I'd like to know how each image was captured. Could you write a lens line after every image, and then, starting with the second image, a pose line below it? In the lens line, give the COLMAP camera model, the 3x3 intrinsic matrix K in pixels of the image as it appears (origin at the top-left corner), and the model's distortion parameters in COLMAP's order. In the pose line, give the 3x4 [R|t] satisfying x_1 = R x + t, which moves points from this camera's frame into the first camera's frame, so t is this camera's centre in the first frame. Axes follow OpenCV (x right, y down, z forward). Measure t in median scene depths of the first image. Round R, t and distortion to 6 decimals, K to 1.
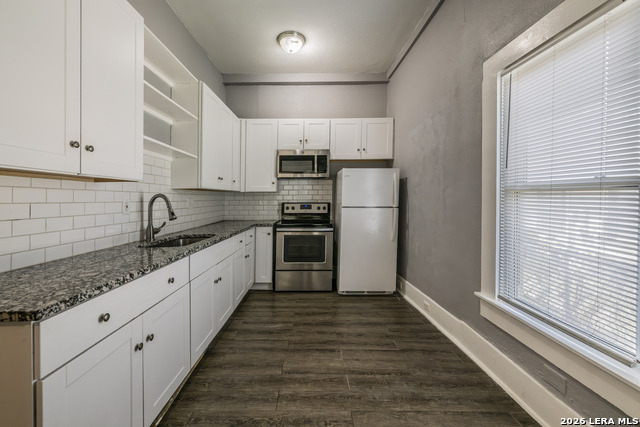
lens RADIAL K [[257.7, 0, 298.7], [0, 257.7, 201.3], [0, 0, 1]] dist [0.000972, -0.000578]
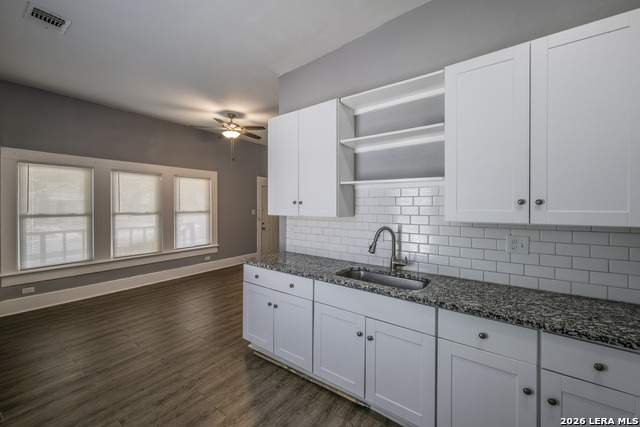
lens RADIAL K [[257.7, 0, 324.9], [0, 257.7, 208.2], [0, 0, 1]] dist [0.000972, -0.000578]
pose [[-0.554859, 0.019525, -0.831715, 0.358432], [0.002218, 0.999756, 0.021990, -0.100667], [0.831941, 0.010357, -0.554767, 1.097747]]
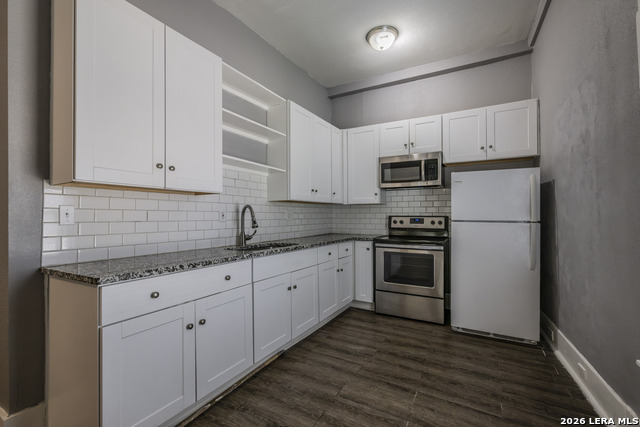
lens RADIAL K [[274.4, 0, 316.8], [0, 274.4, 211.3], [0, 0, 1]] dist [0.002679, 0.000060]
pose [[0.883965, -0.001917, -0.467549, 0.236536], [-0.008939, 0.999740, -0.021000, 0.017534], [0.467467, 0.022742, 0.883718, 0.052209]]
